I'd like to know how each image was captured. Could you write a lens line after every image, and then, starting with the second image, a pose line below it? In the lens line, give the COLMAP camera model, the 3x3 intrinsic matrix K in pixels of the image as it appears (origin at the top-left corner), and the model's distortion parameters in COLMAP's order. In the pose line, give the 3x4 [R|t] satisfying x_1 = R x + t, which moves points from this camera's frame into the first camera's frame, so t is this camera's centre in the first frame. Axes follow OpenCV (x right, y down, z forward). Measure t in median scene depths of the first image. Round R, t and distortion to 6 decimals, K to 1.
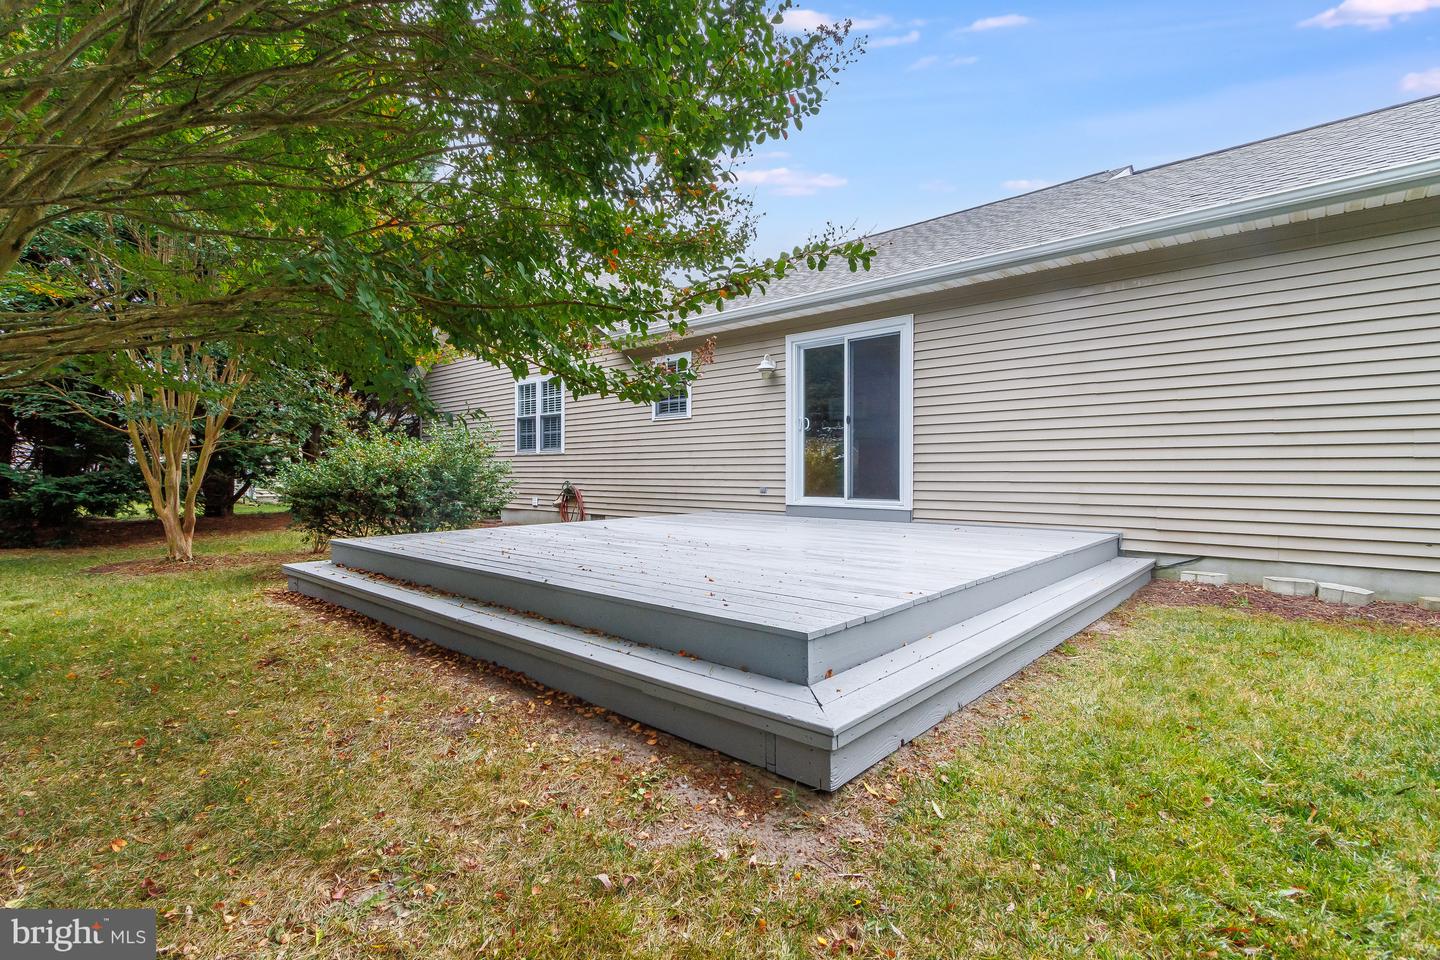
lens RADIAL K [[658.6, 0, 682.5], [0, 658.6, 463.8], [0, 0, 1]] dist [0.007553, -0.005801]
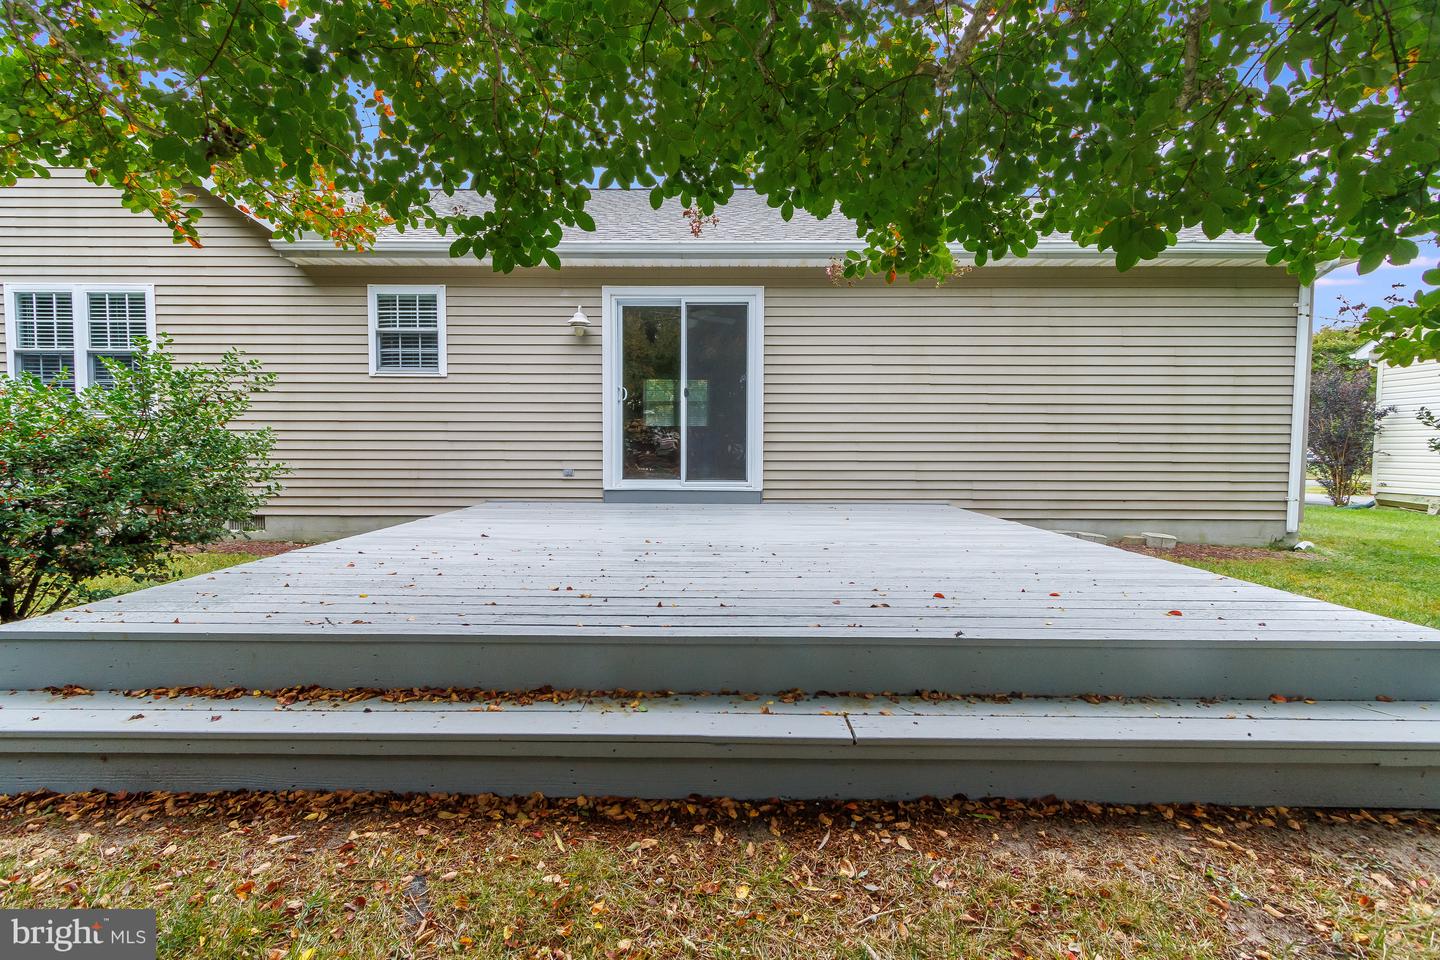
lens RADIAL K [[658.6, 0, 718.9], [0, 658.6, 484.2], [0, 0, 1]] dist [0.007553, -0.005801]
pose [[0.736133, -0.031284, 0.676113, -0.326473], [-0.012692, 0.998118, 0.060002, 0.003099], [-0.676718, -0.052751, 0.734350, 0.301482]]
